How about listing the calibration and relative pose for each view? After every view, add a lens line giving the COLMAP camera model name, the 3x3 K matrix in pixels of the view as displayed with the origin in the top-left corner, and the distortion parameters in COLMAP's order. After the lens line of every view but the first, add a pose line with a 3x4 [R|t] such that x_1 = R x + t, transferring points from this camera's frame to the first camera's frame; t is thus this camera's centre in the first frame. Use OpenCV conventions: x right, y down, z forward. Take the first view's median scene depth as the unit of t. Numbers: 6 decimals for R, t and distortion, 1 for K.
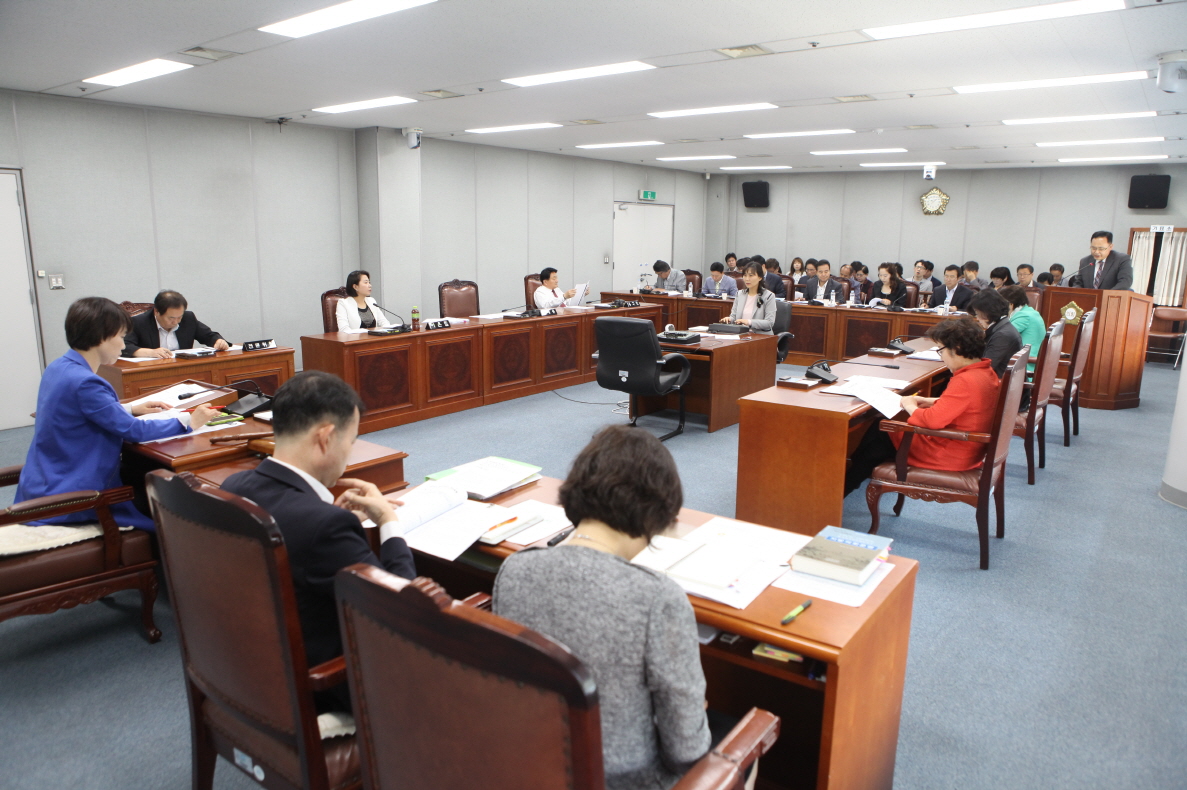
lens RADIAL K [[803.7, 0, 593.5], [0, 803.7, 395.0], [0, 0, 1]] dist [-0.046494, 0.000330]
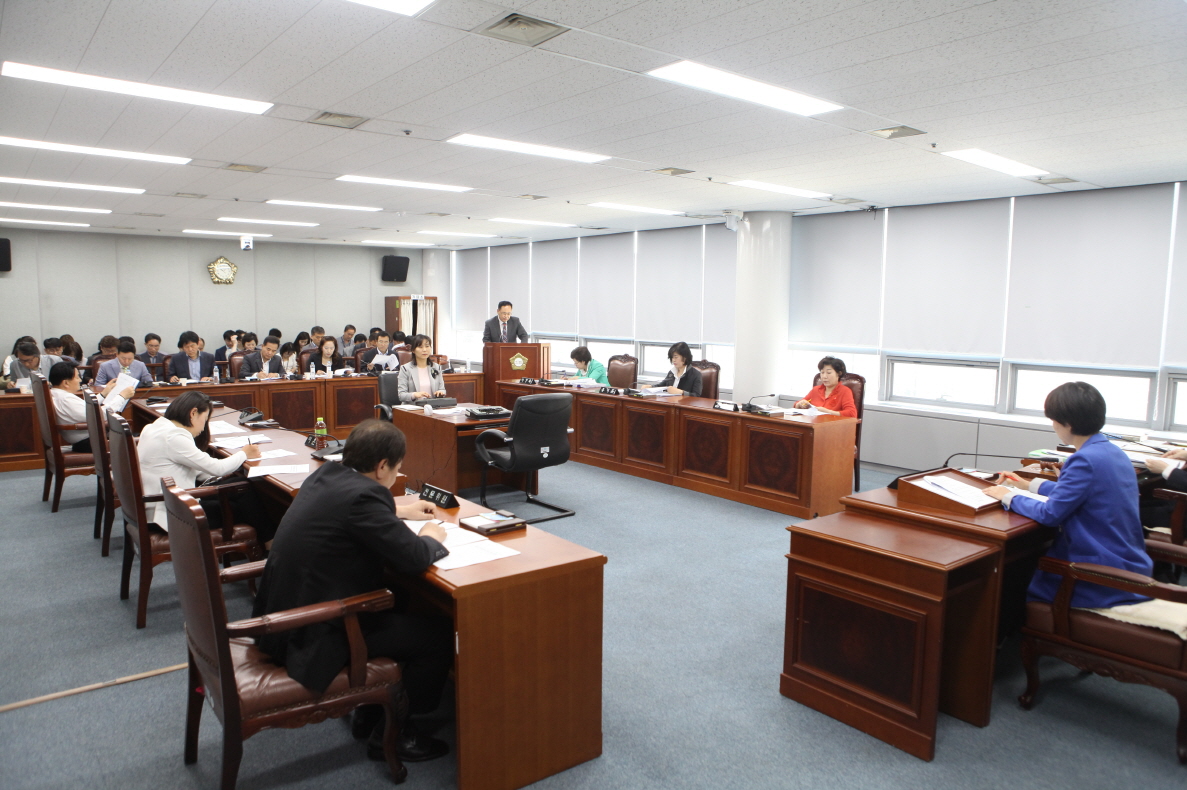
lens RADIAL K [[803.7, 0, 593.5], [0, 803.7, 395.0], [0, 0, 1]] dist [-0.046494, 0.000330]
pose [[0.254439, -0.113379, 0.960420, -0.495765], [0.186943, 0.980139, 0.066181, -0.081736], [-0.948848, 0.162704, 0.270581, 0.367043]]
